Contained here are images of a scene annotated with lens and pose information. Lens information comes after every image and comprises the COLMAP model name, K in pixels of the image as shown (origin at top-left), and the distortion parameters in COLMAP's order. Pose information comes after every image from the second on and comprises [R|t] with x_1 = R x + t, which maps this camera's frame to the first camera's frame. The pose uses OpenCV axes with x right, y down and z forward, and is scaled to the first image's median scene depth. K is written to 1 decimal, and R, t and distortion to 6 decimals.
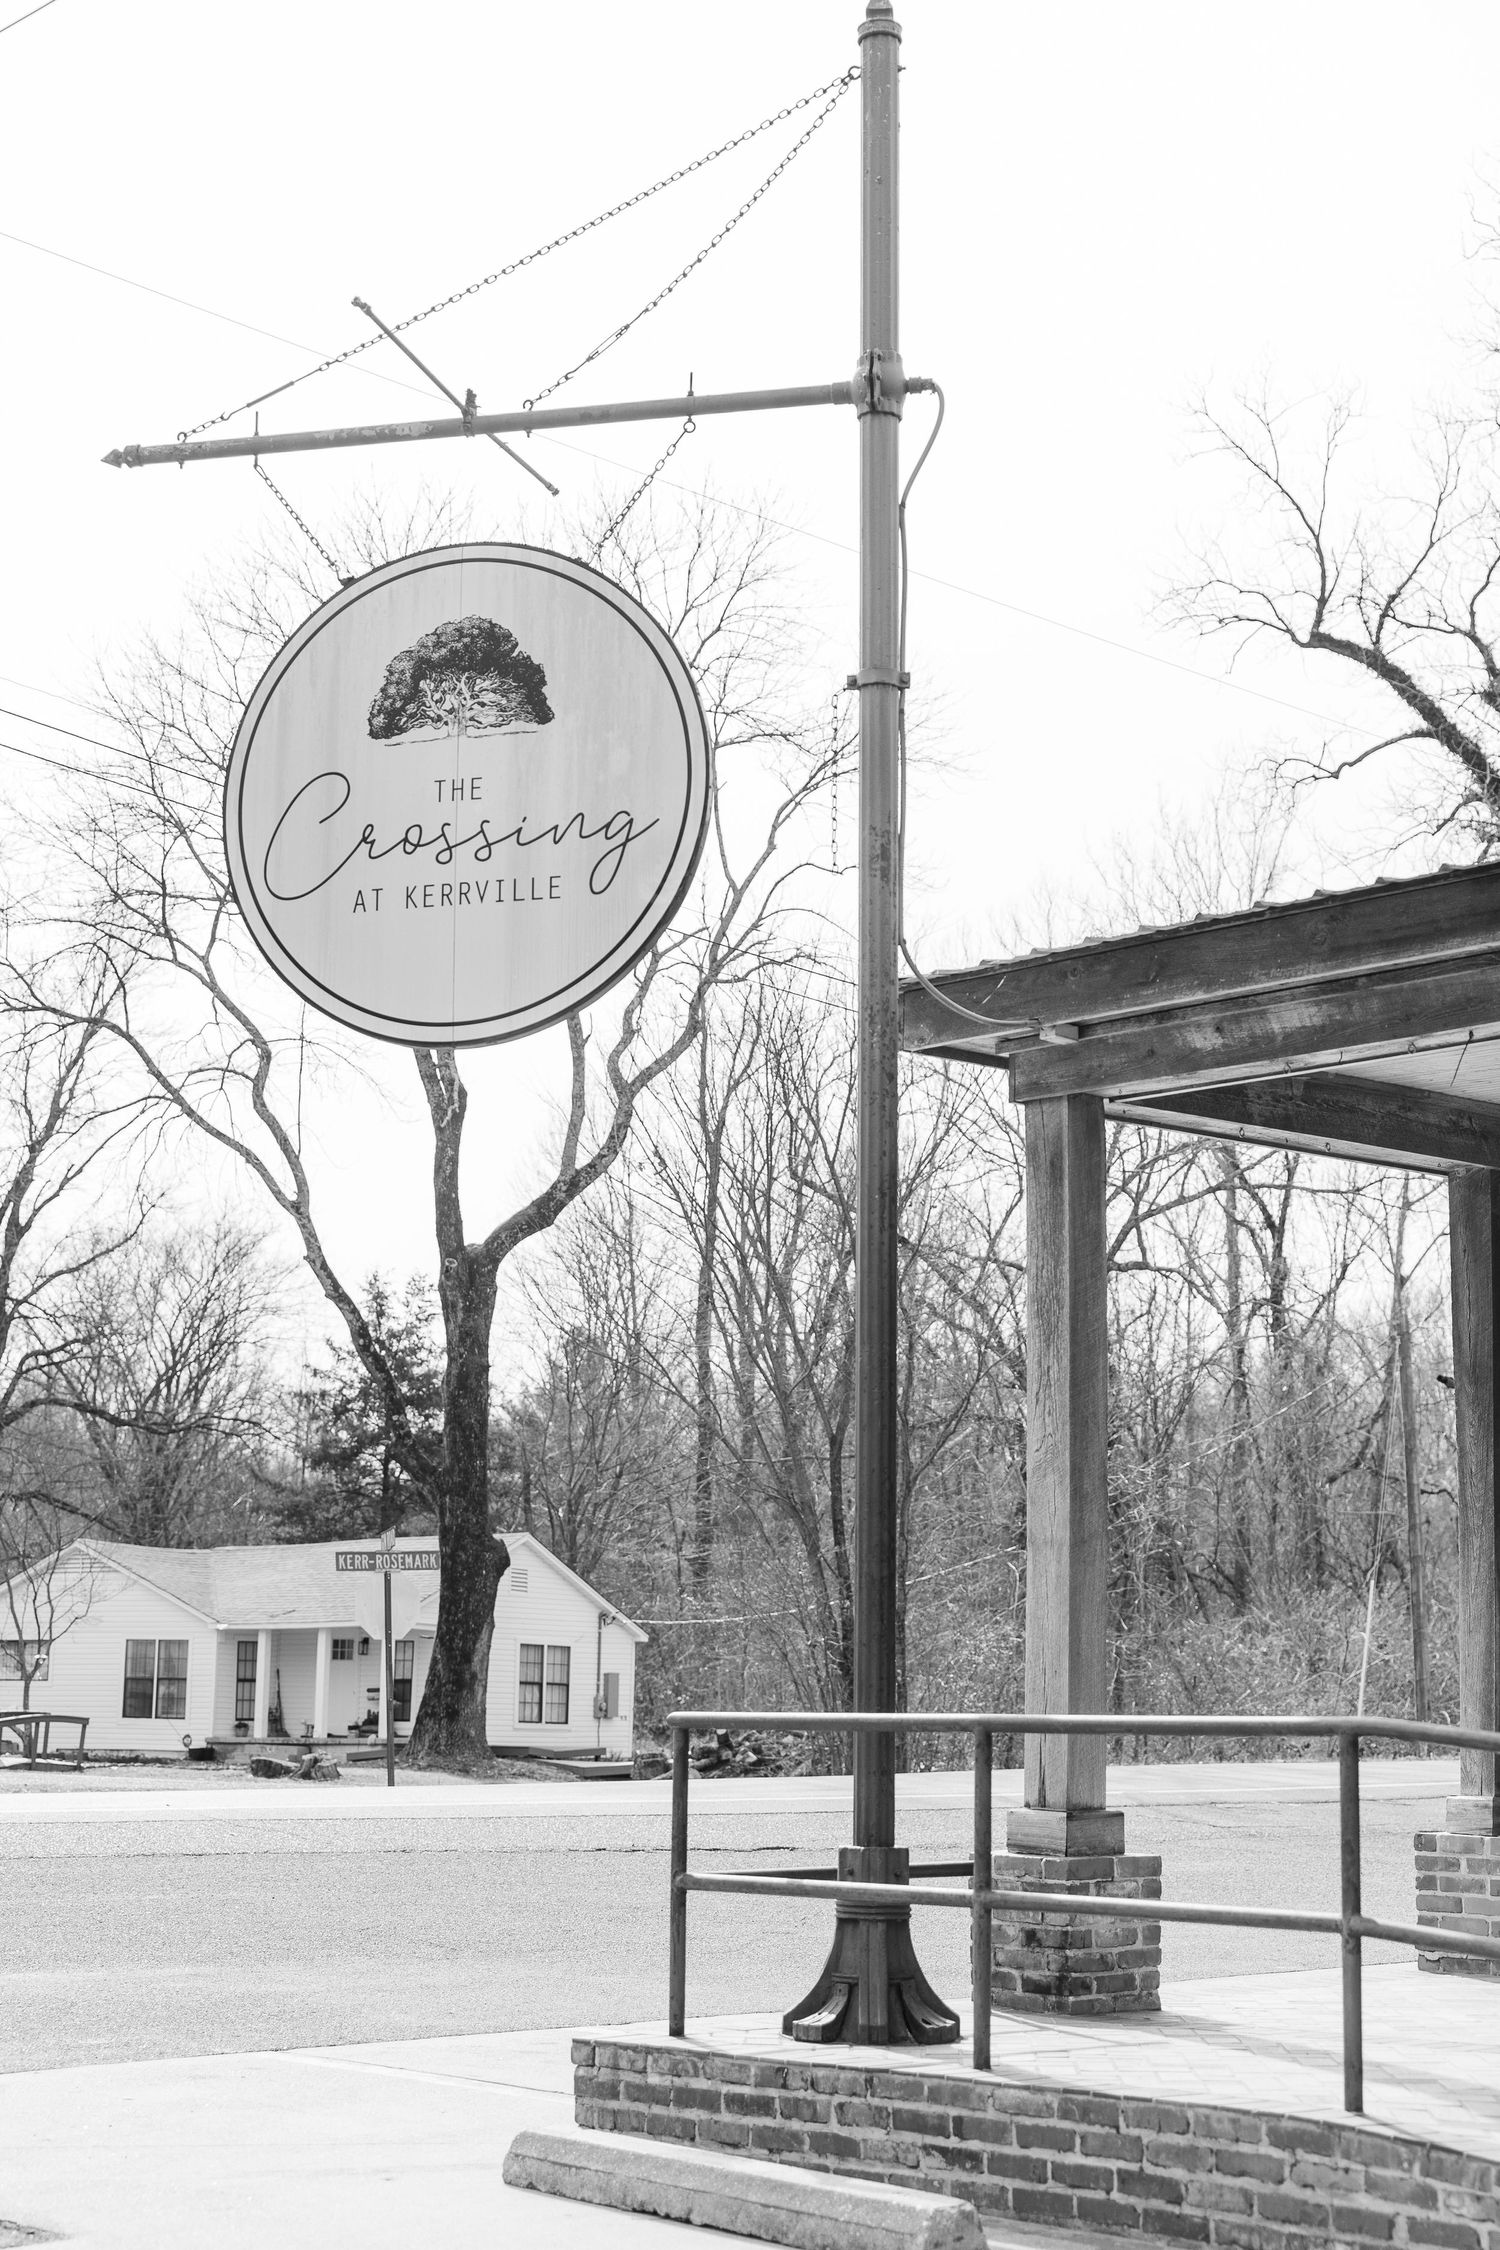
lens RADIAL K [[3406.9, 0, 740.6], [0, 3406.9, 1144.4], [0, 0, 1]] dist [0.024402, 0.000000]
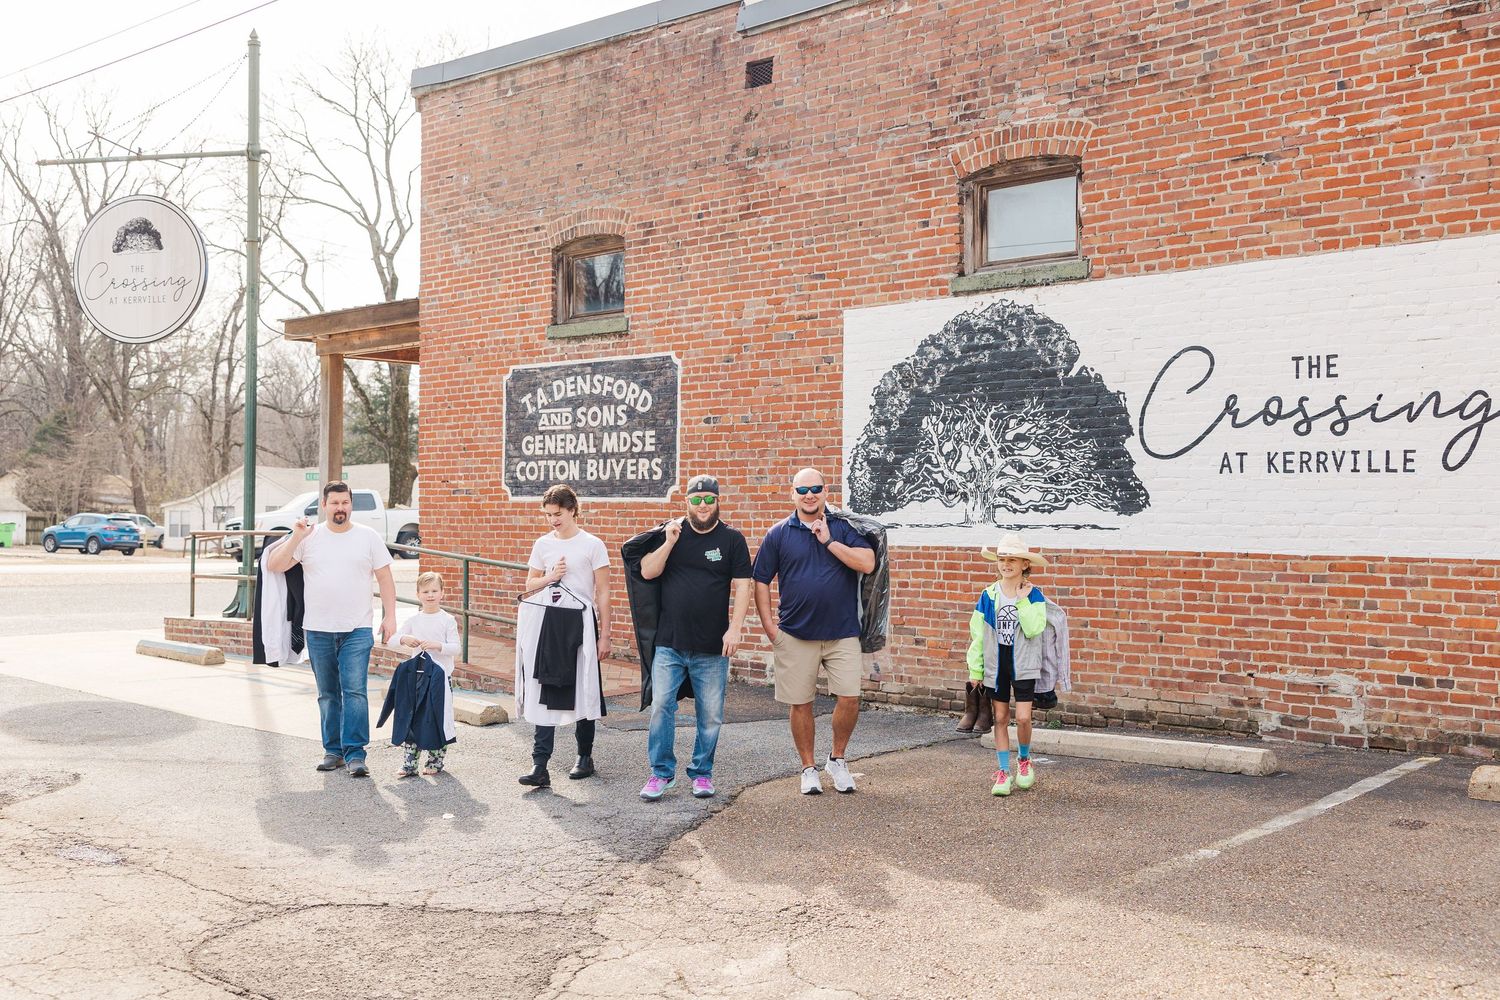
lens RADIAL K [[1561.7, 0, 675.0], [0, 1561.7, 499.0], [0, 0, 1]] dist [0.013370, 0.000000]
pose [[0.999305, -0.001931, 0.037215, 0.367935], [-0.003339, 0.990000, 0.141025, -0.089529], [-0.037116, -0.141051, 0.989306, -0.570863]]
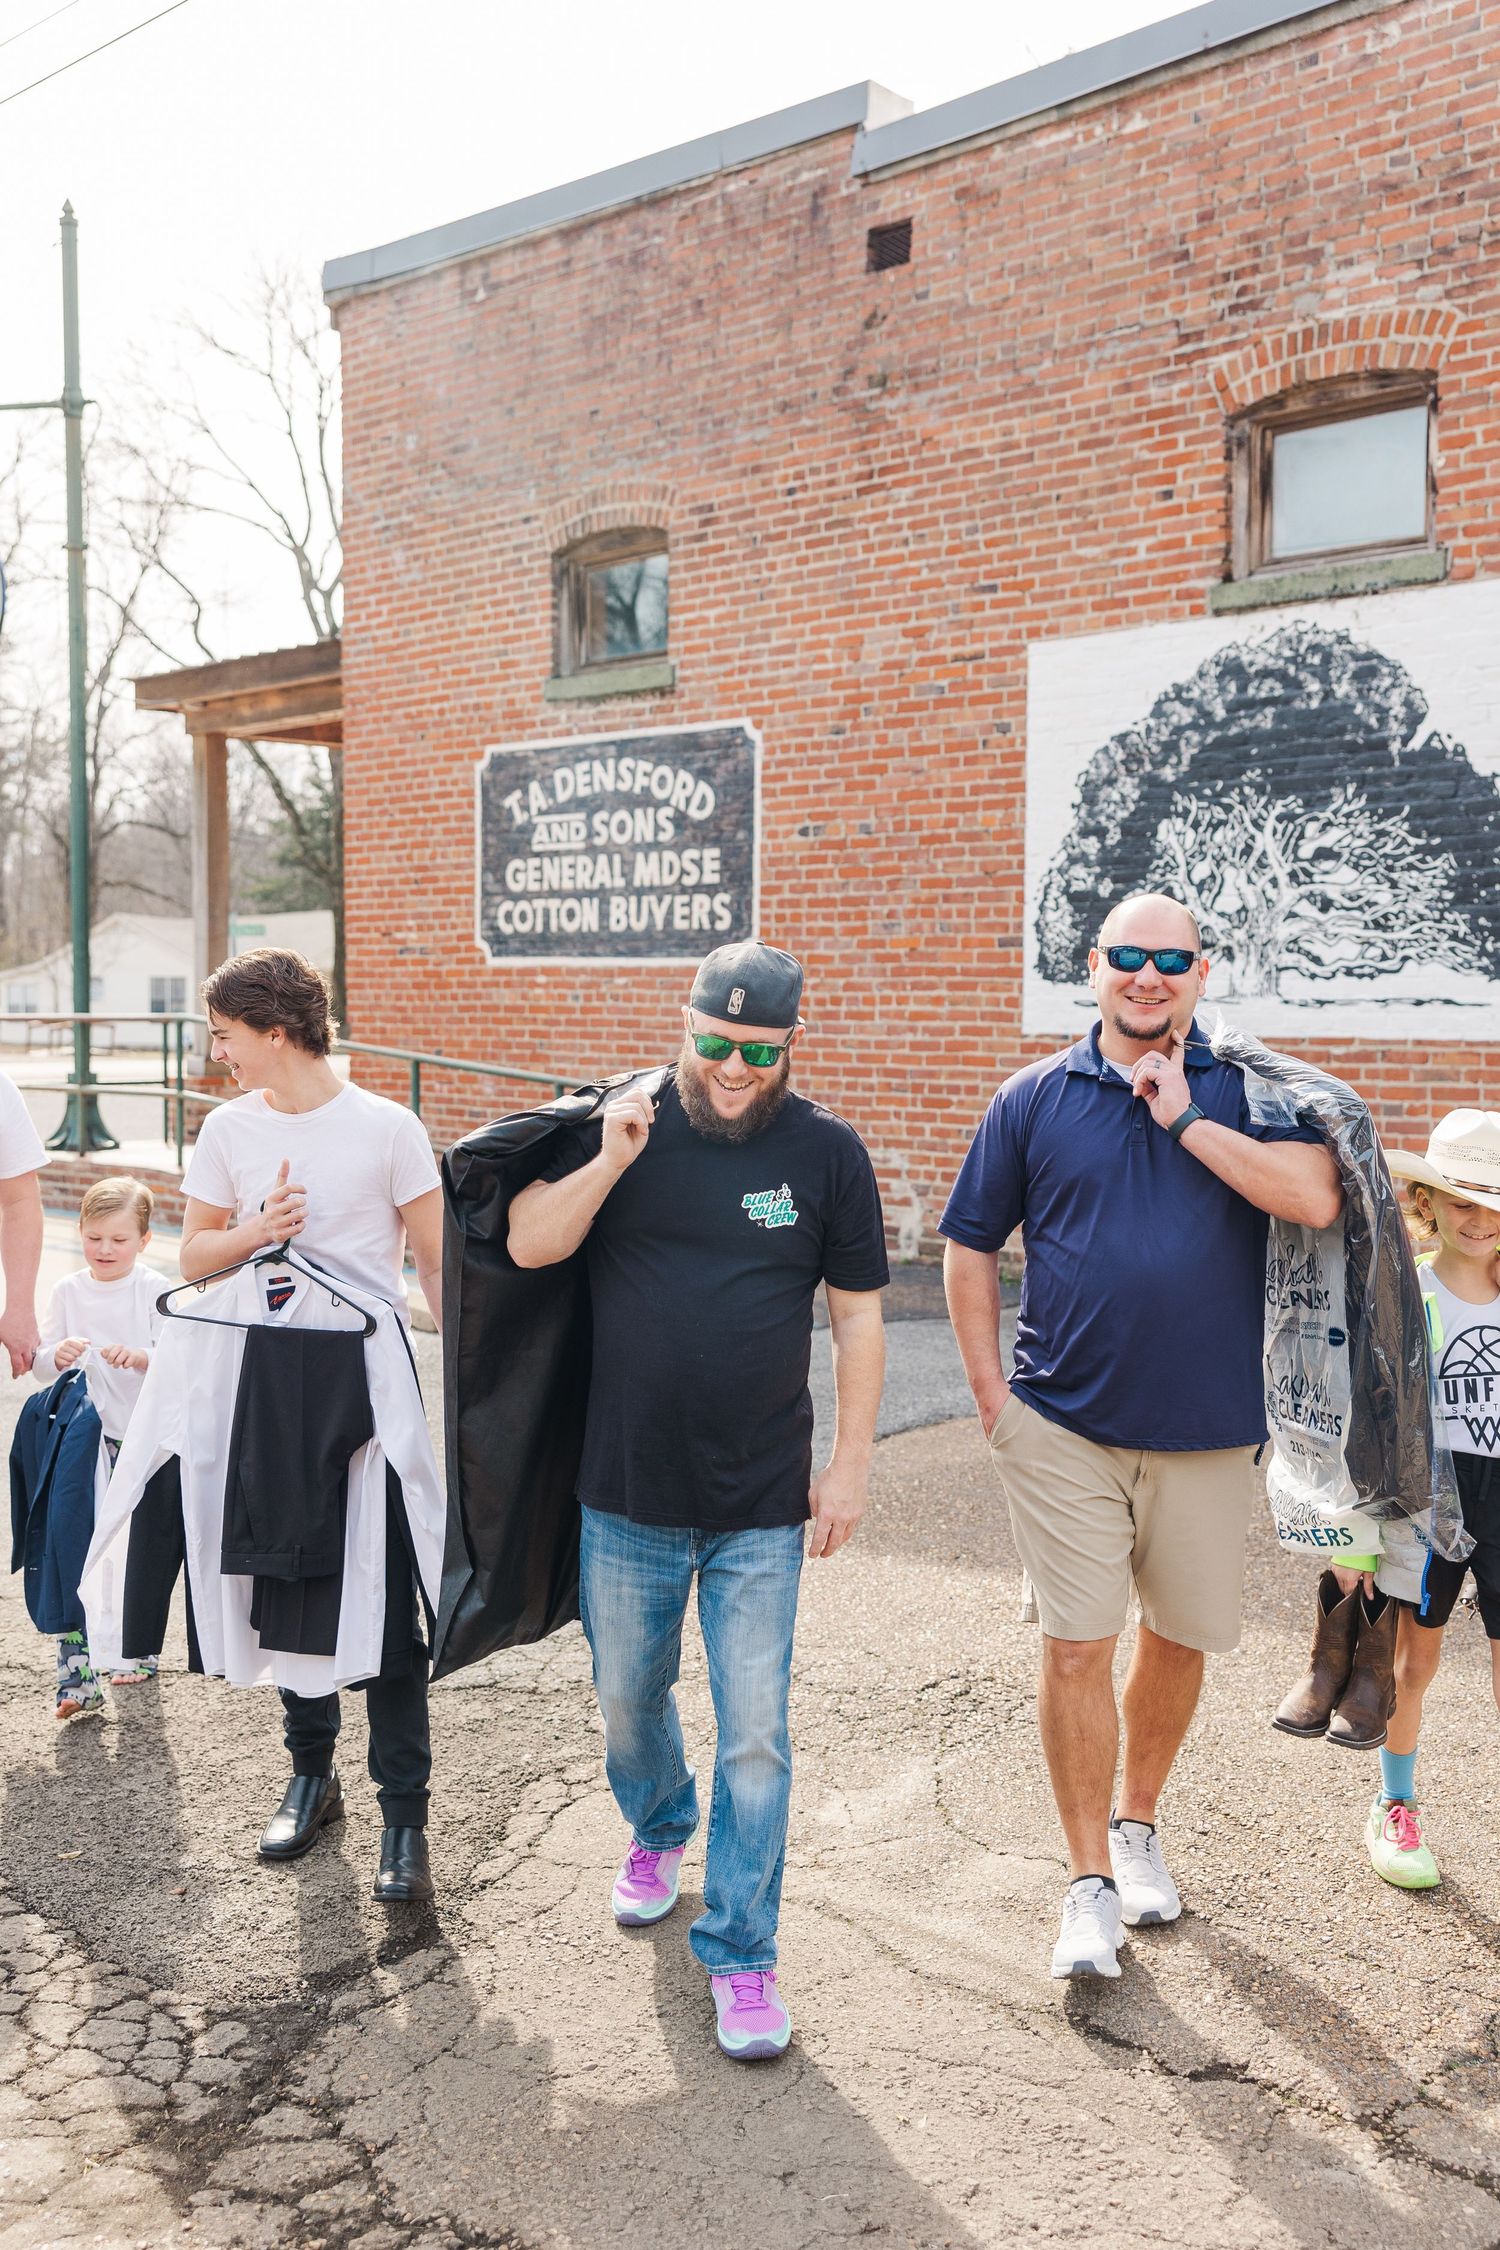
lens RADIAL K [[2342.5, 0, 708.1], [0, 2342.5, 1145.6], [0, 0, 1]] dist [0.013370, 0.000000]
pose [[0.999879, -0.008625, 0.012977, 0.375971], [0.005594, 0.975998, 0.217706, -0.077369], [-0.014543, -0.217607, 0.975928, -0.492590]]
